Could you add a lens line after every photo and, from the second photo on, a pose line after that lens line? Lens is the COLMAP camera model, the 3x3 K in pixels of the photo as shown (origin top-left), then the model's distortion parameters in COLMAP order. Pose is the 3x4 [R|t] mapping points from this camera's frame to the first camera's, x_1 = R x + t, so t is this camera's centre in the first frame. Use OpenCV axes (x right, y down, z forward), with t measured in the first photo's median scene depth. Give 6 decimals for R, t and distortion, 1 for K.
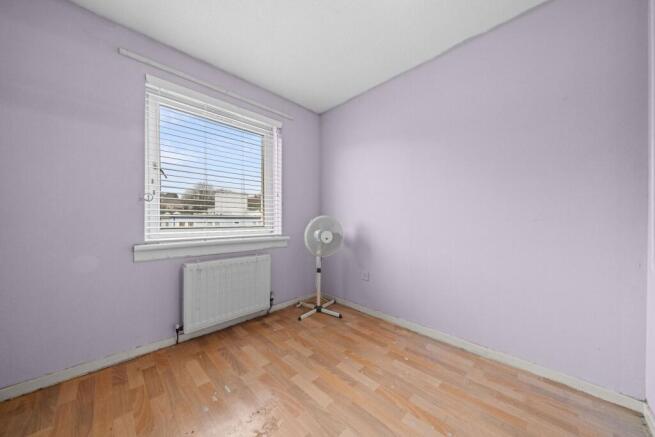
lens RADIAL K [[228.3, 0, 327.4], [0, 228.3, 212.0], [0, 0, 1]] dist [-0.002140, 0.000362]
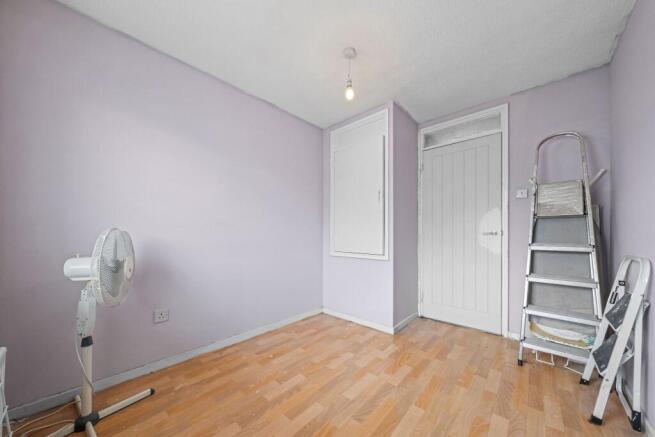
lens RADIAL K [[228.3, 0, 316.7], [0, 228.3, 238.1], [0, 0, 1]] dist [-0.002140, 0.000362]
pose [[-0.026603, -0.013067, 0.999561, -0.809116], [-0.032104, 0.999410, 0.012211, 0.015244], [-0.999130, -0.031765, -0.027007, 0.802986]]
